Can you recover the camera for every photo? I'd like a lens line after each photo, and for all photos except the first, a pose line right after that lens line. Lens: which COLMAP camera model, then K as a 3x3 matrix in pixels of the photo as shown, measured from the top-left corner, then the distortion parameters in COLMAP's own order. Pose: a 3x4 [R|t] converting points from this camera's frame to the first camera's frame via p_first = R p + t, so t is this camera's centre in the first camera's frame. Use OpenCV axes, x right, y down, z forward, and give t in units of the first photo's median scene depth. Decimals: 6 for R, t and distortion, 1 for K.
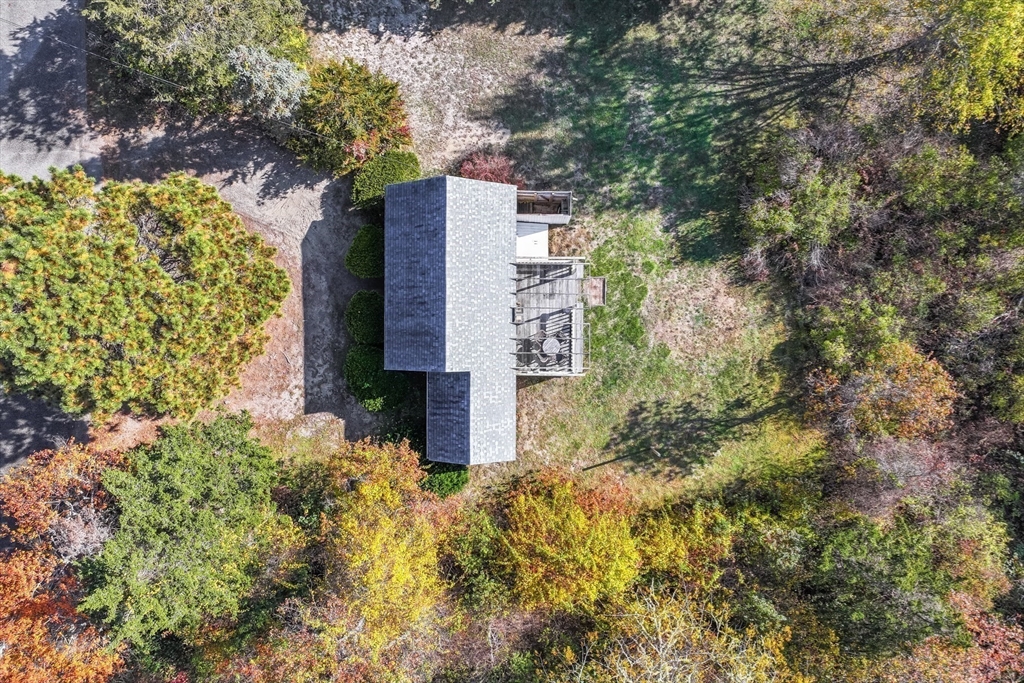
lens RADIAL K [[718.0, 0, 508.5], [0, 718.0, 342.2], [0, 0, 1]] dist [0.008017, 0.013662]
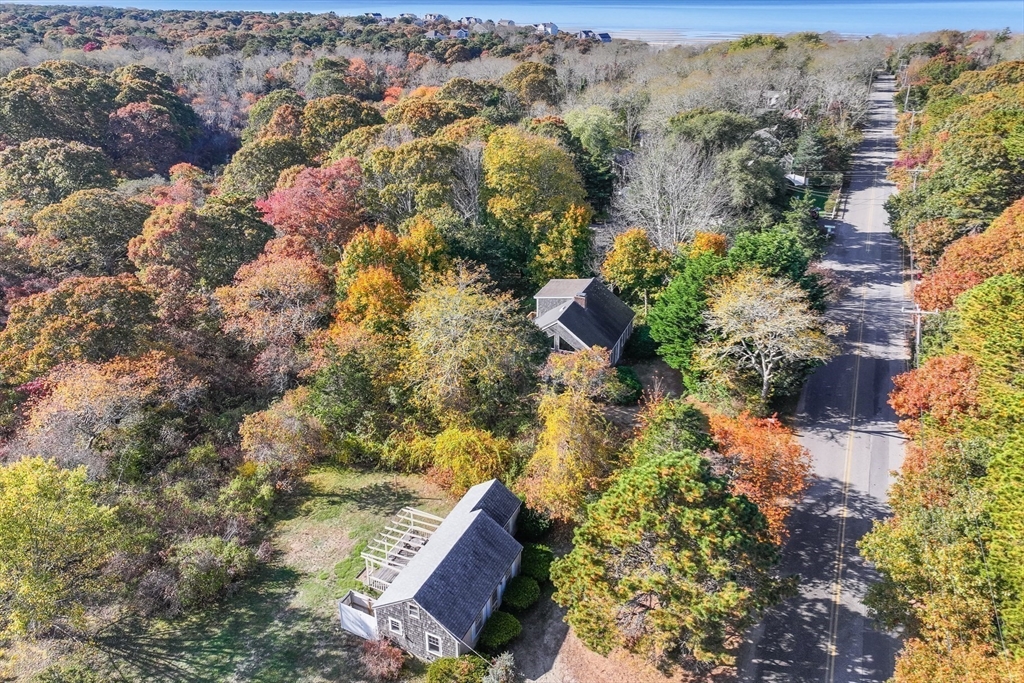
lens RADIAL K [[718.0, 0, 518.3], [0, 718.0, 317.2], [0, 0, 1]] dist [0.008017, 0.013662]
pose [[-0.907554, -0.157522, 0.389271, -0.593840], [0.419372, -0.387947, 0.820746, -0.880703], [0.021731, 0.908121, 0.418144, -0.010308]]
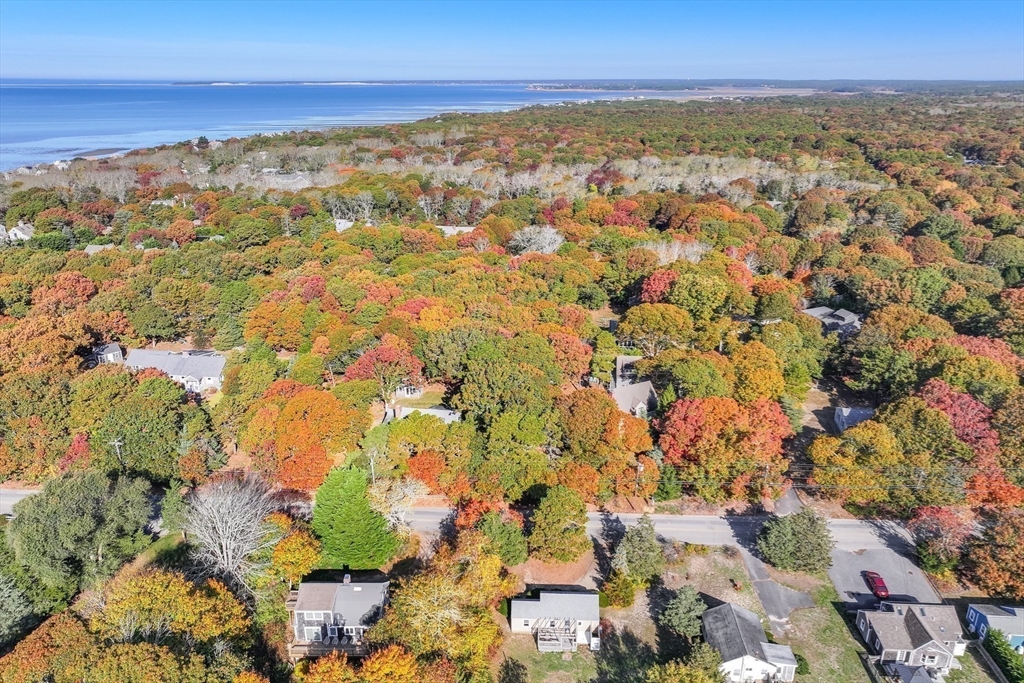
lens RADIAL K [[718.0, 0, 513.5], [0, 718.0, 342.0], [0, 0, 1]] dist [0.008017, 0.013662]
pose [[-0.037815, 0.347670, -0.936854, 2.307423], [-0.999255, -0.020336, 0.032786, 0.068640], [-0.007653, 0.937396, 0.348181, -1.105639]]
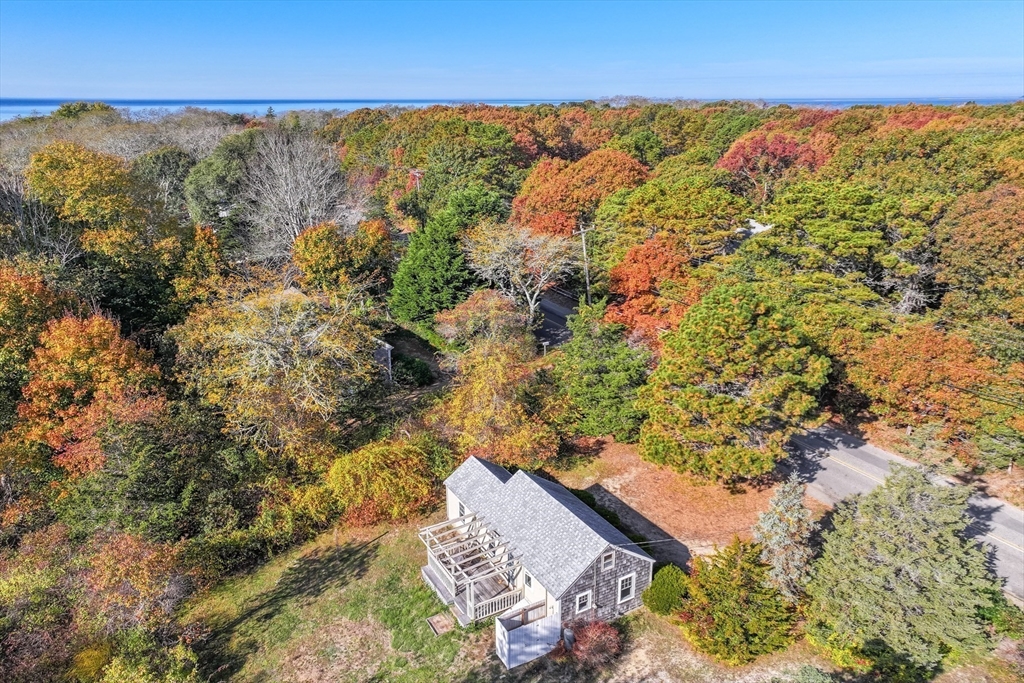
lens RADIAL K [[718.0, 0, 509.1], [0, 718.0, 341.8], [0, 0, 1]] dist [0.008017, 0.013662]
pose [[-0.866154, 0.178995, -0.466625, 0.439110], [-0.499700, -0.293718, 0.814880, -0.829010], [0.008803, 0.938984, 0.343849, 0.275418]]
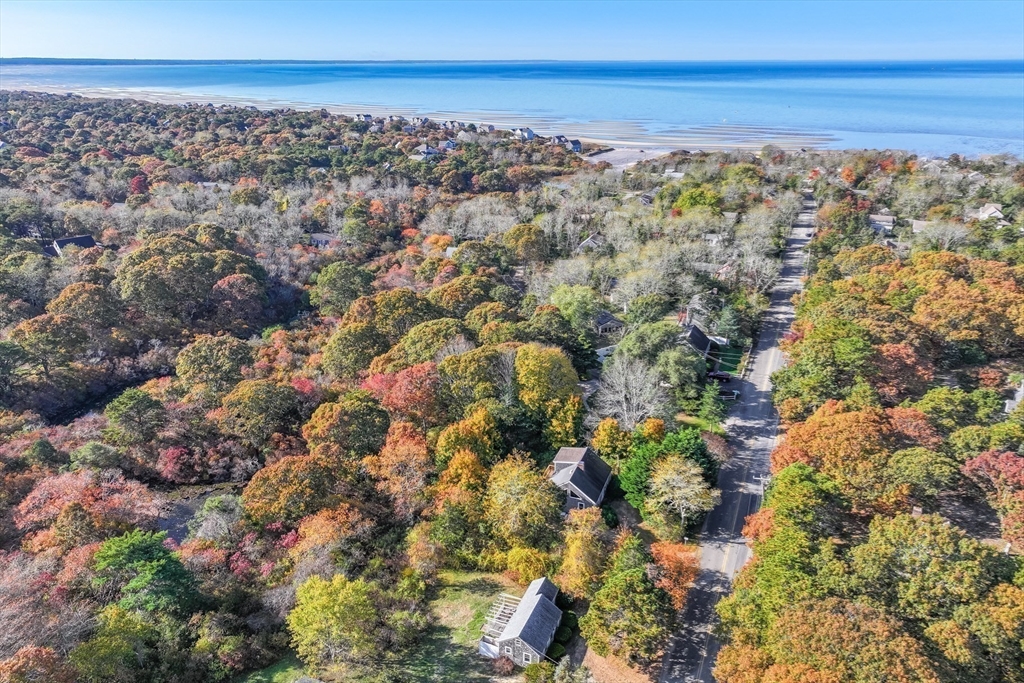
lens RADIAL K [[718.0, 0, 517.4], [0, 718.0, 332.8], [0, 0, 1]] dist [0.008017, 0.013662]
pose [[-0.923529, -0.123243, 0.363187, -0.858548], [0.382986, -0.346691, 0.856228, -1.995833], [0.020390, 0.929847, 0.367380, -1.068313]]
